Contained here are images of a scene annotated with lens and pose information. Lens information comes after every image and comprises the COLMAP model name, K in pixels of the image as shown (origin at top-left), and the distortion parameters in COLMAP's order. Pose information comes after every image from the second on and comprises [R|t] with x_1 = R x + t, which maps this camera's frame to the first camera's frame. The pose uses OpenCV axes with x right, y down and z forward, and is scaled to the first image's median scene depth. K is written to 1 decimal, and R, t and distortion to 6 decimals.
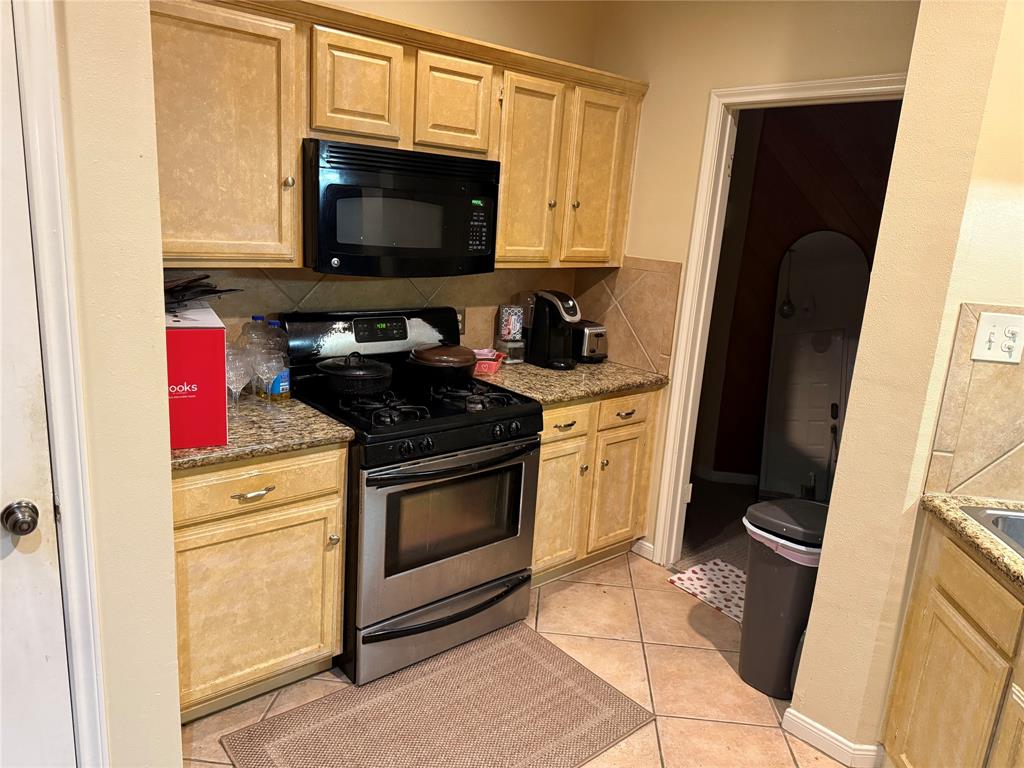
lens RADIAL K [[718.6, 0, 521.3], [0, 718.6, 388.6], [0, 0, 1]] dist [0.110483, -0.122928]
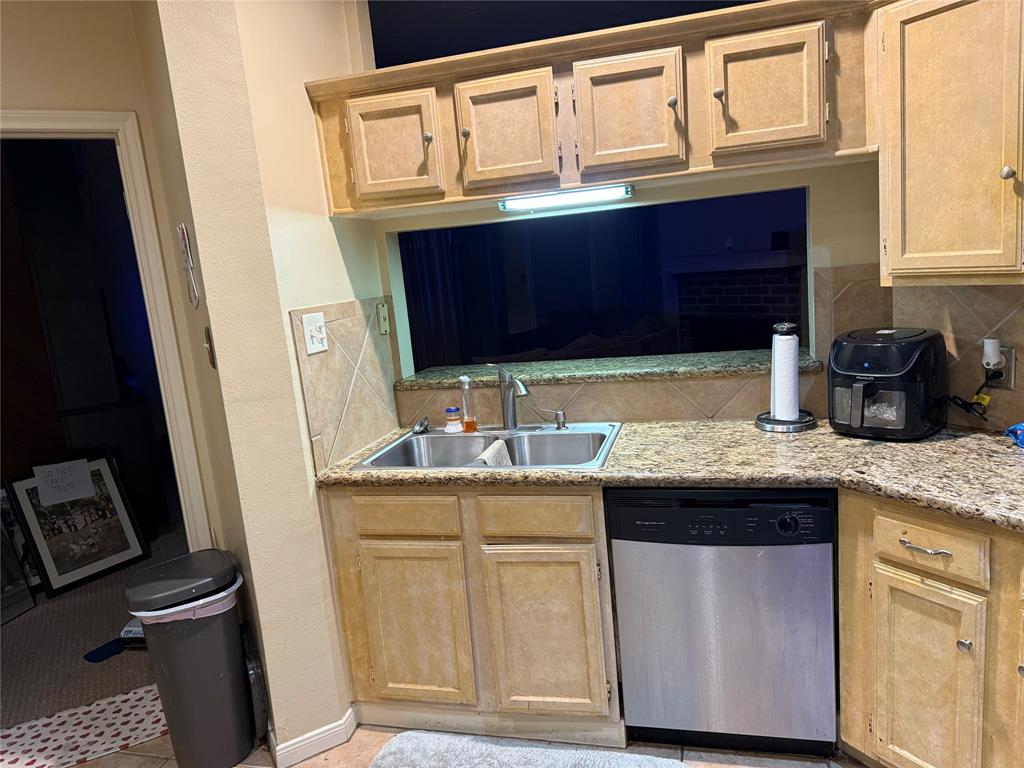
lens RADIAL K [[720.8, 0, 508.5], [0, 720.8, 385.3], [0, 0, 1]] dist [0.090797, -0.119196]
pose [[0.183950, -0.247266, 0.951326, -0.326996], [0.334861, 0.925711, 0.175859, -0.064635], [-0.924138, 0.286213, 0.253085, 0.287715]]
